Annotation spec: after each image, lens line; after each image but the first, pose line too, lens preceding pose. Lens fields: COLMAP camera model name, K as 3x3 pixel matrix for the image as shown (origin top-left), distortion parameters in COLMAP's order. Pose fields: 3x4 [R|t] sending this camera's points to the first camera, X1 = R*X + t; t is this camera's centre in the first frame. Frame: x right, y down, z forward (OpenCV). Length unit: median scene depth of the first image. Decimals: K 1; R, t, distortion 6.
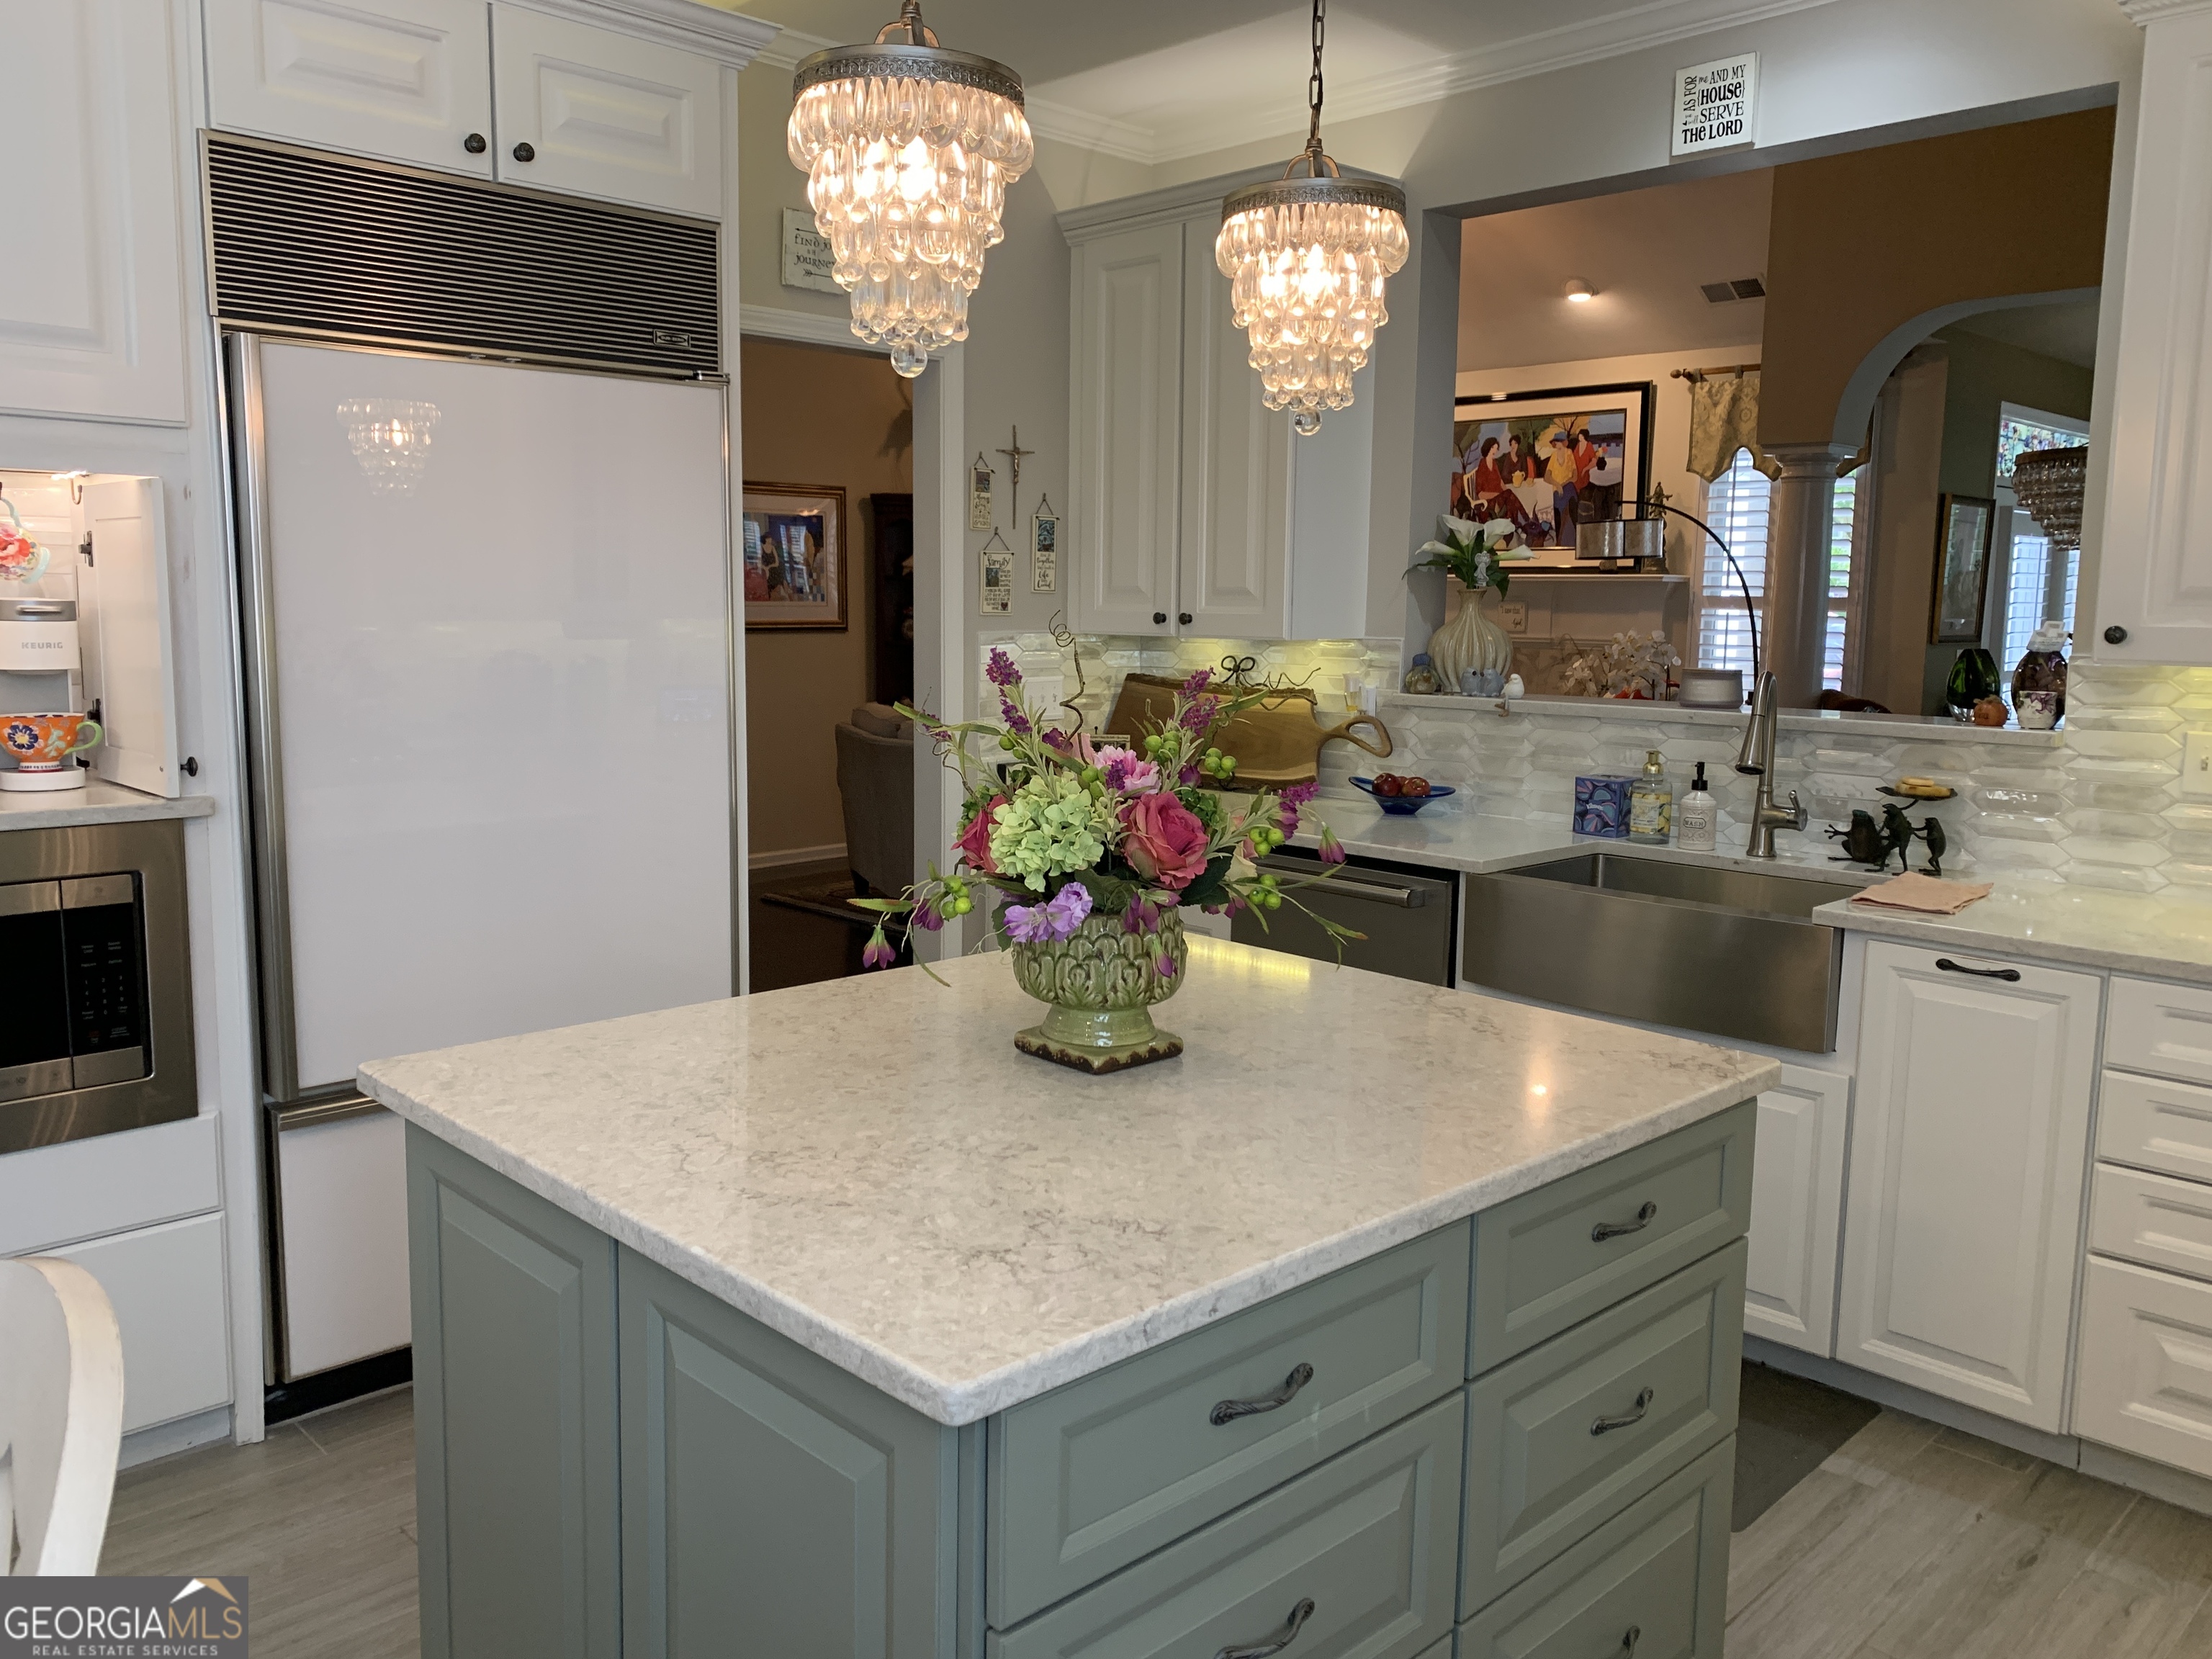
lens RADIAL K [[1704.8, 0, 1109.6], [0, 1704.8, 813.6], [0, 0, 1]] dist [0.046434, -0.066268]
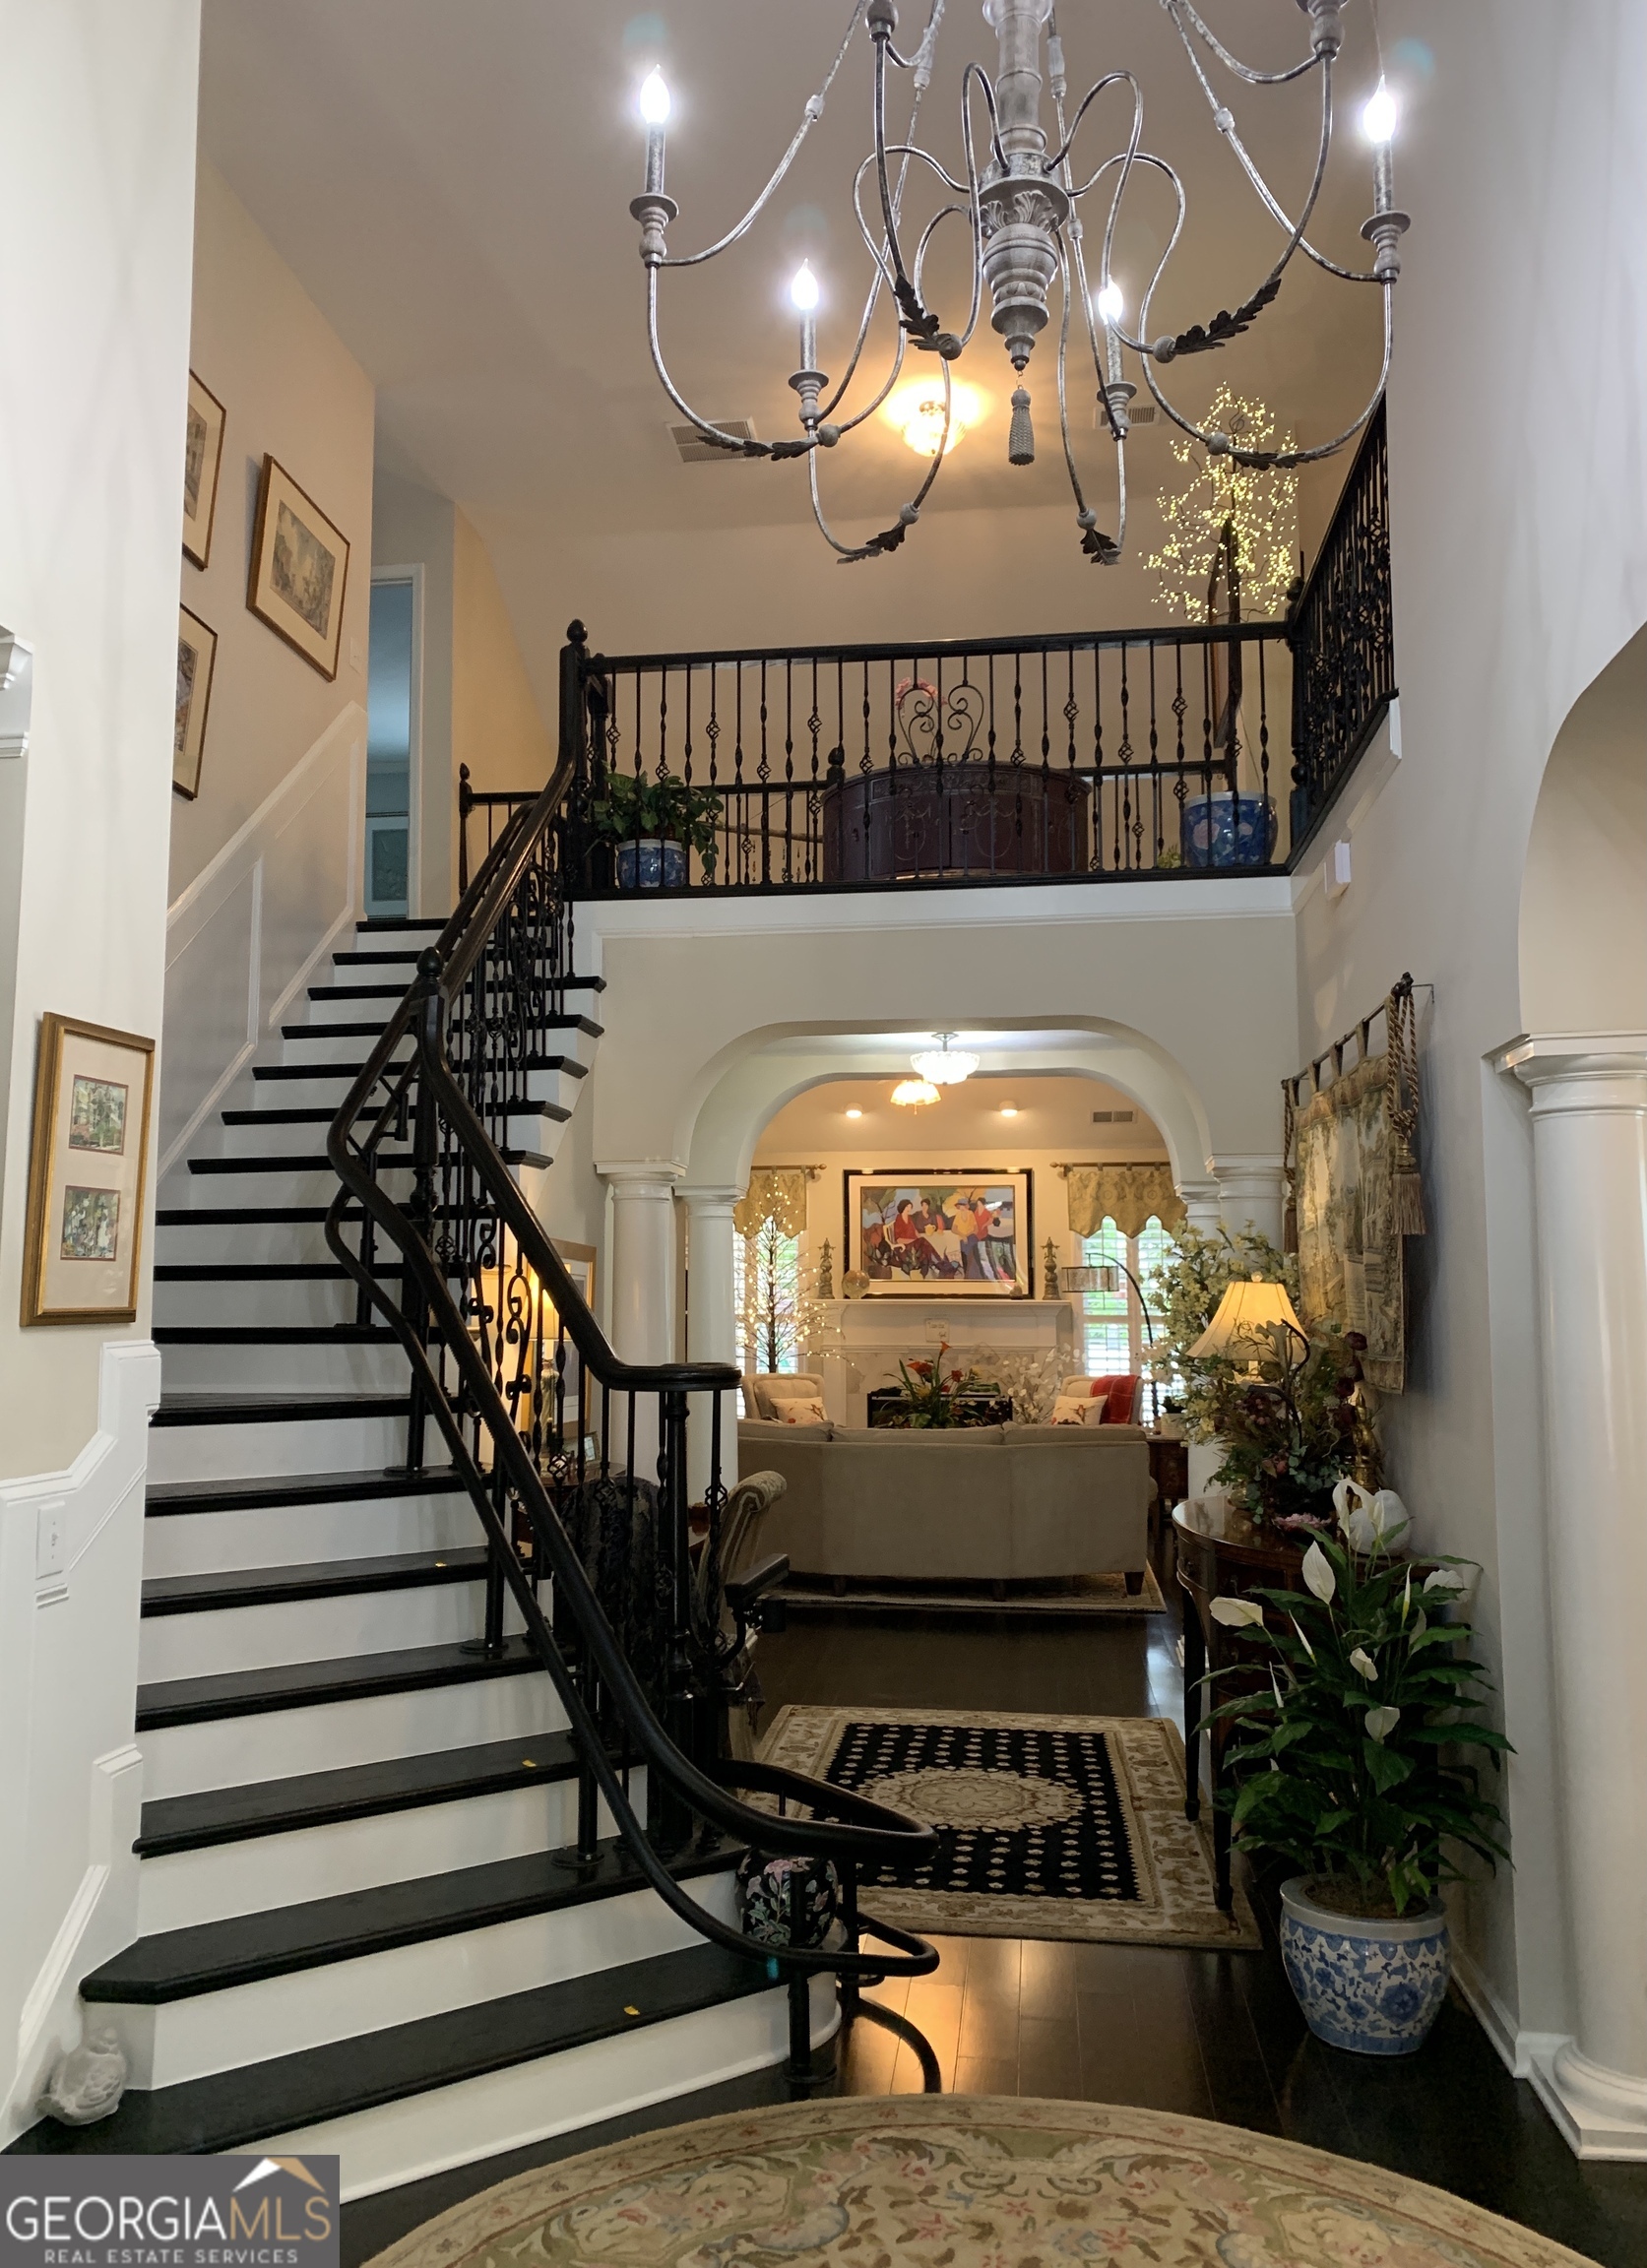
lens RADIAL K [[1695.1, 0, 754.1], [0, 1695.1, 1111.3], [0, 0, 1]] dist [0.011624, -0.005299]
pose [[0.802731, 0.061573, 0.593154, -0.214552], [0.083937, 0.973087, -0.214606, -0.002559], [-0.590405, 0.222058, 0.775959, 0.001886]]
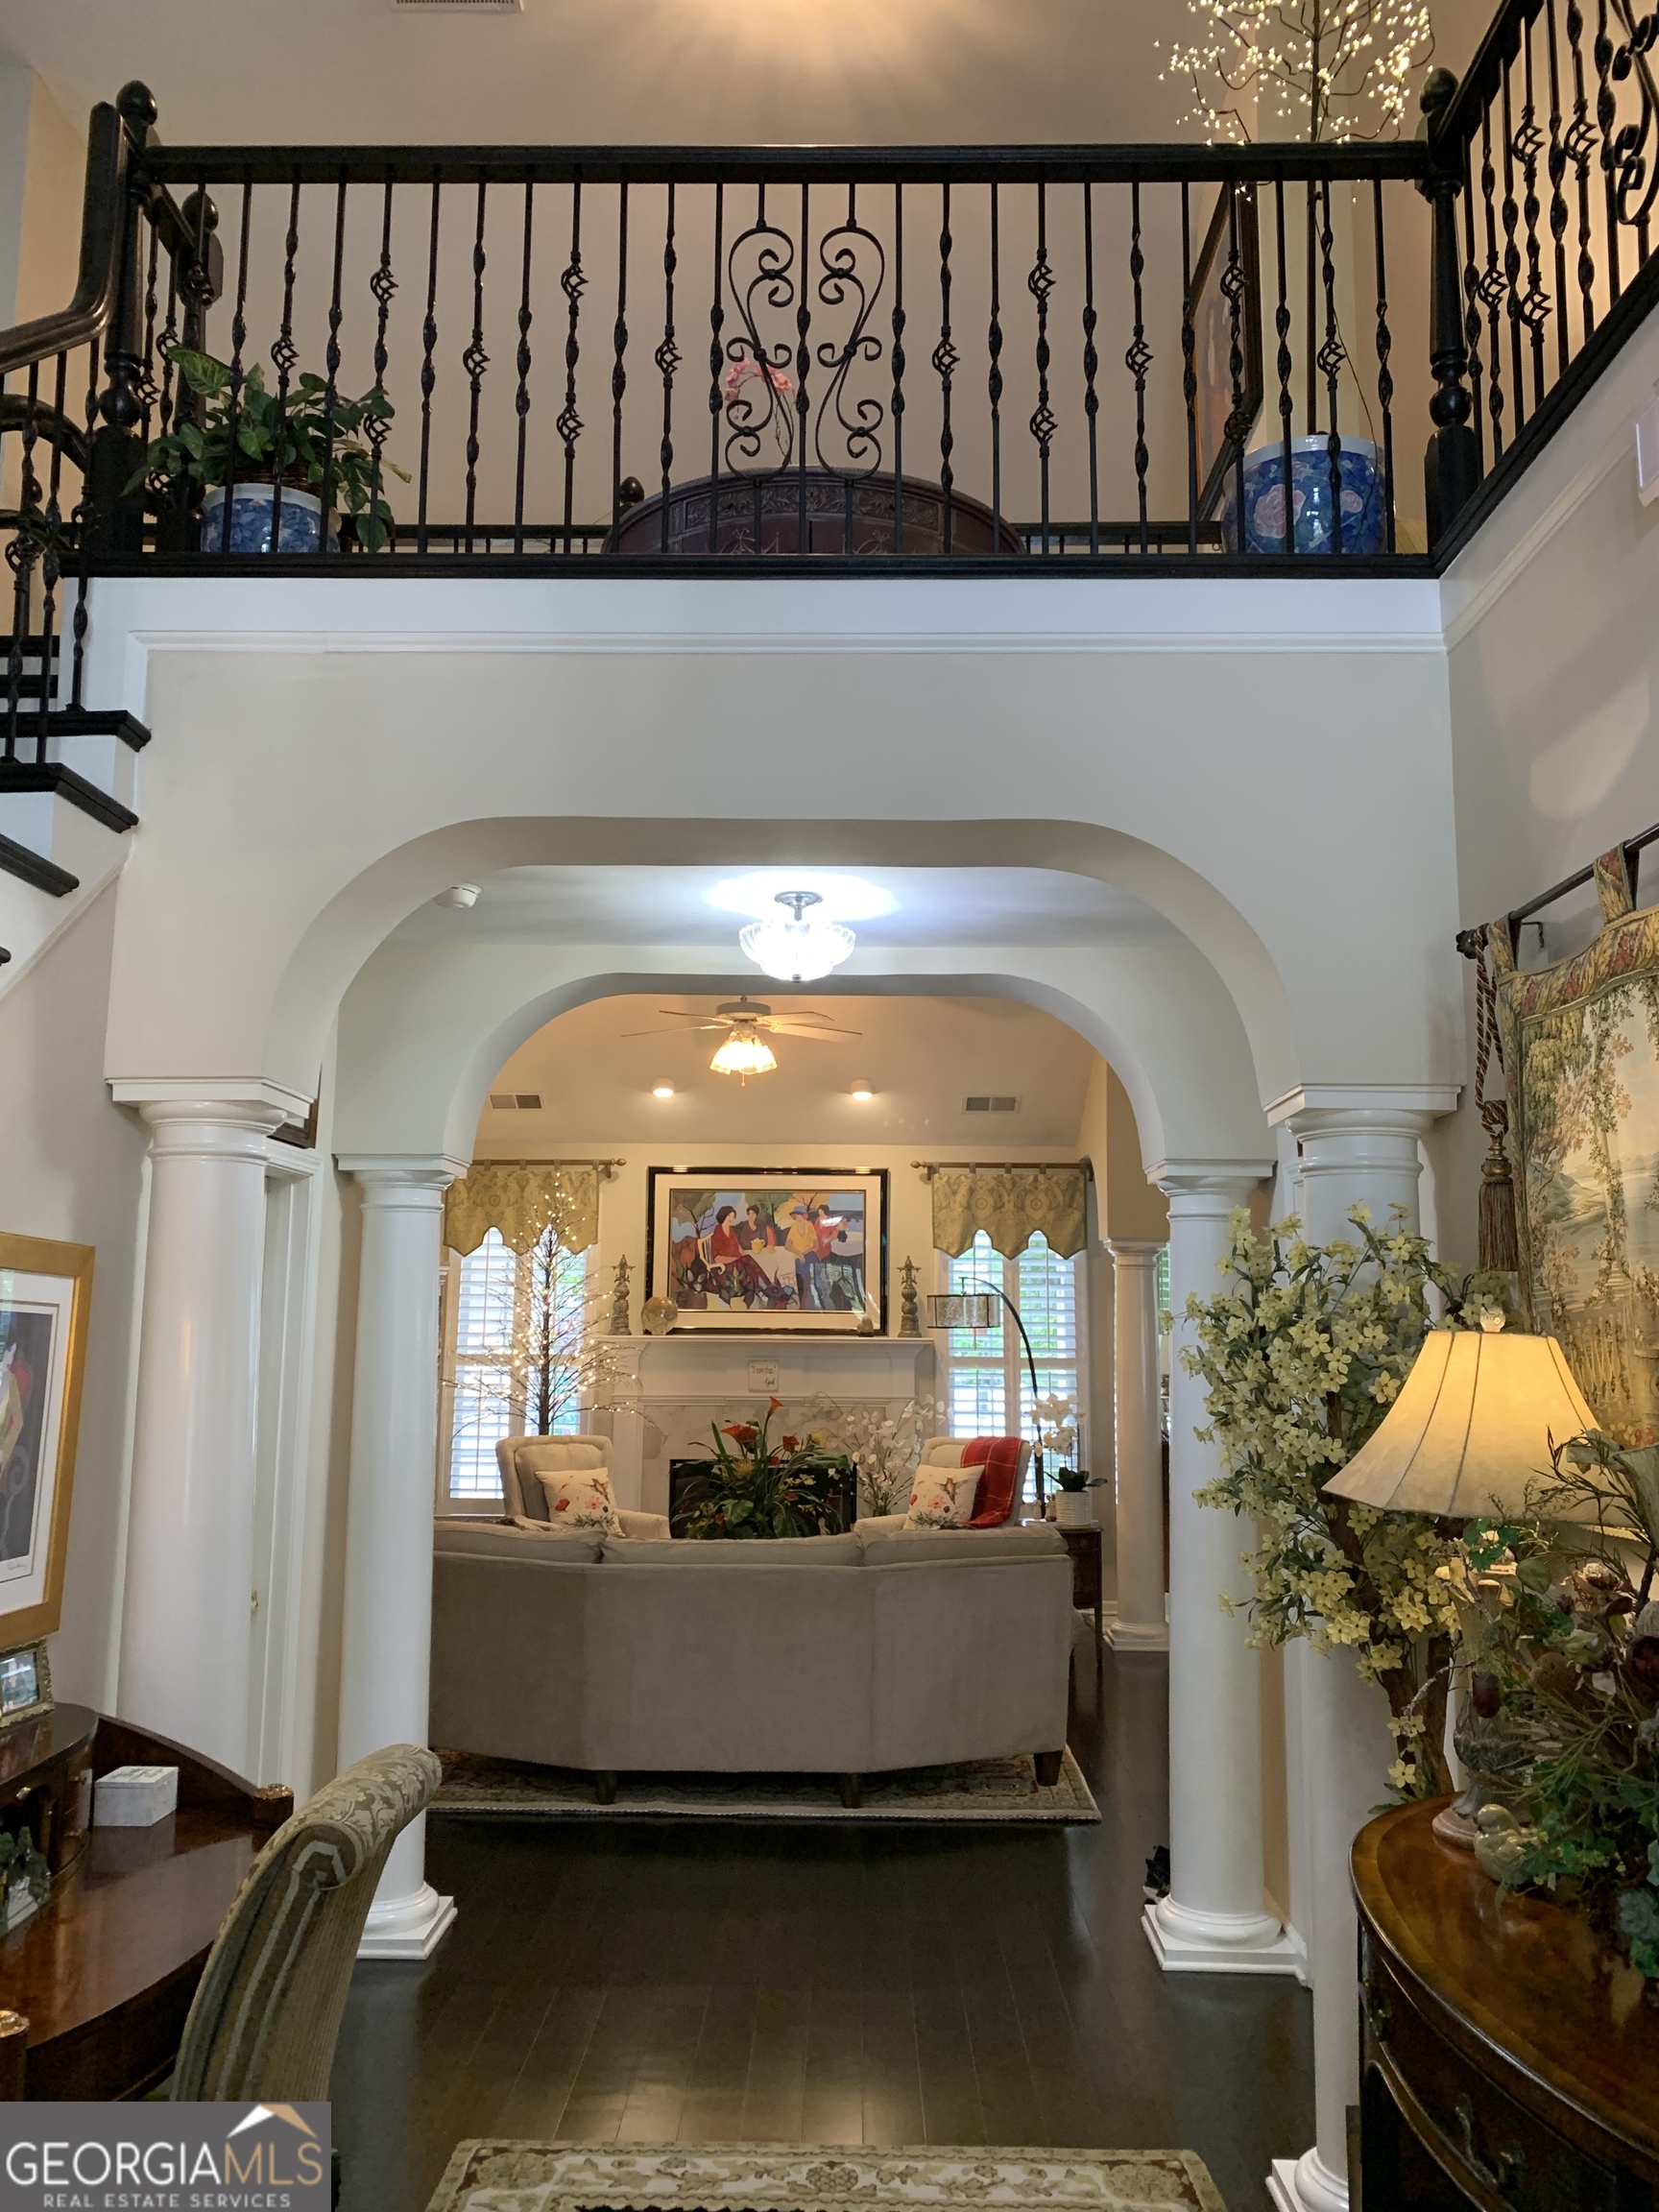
lens RADIAL K [[1704.8, 0, 831.3], [0, 1704.8, 1047.3], [0, 0, 1]] dist [0.046434, -0.066268]
pose [[0.705692, 0.114473, 0.699210, -0.152722], [0.093050, 0.963340, -0.251629, -0.013220], [-0.702382, 0.242634, 0.669170, 0.069425]]
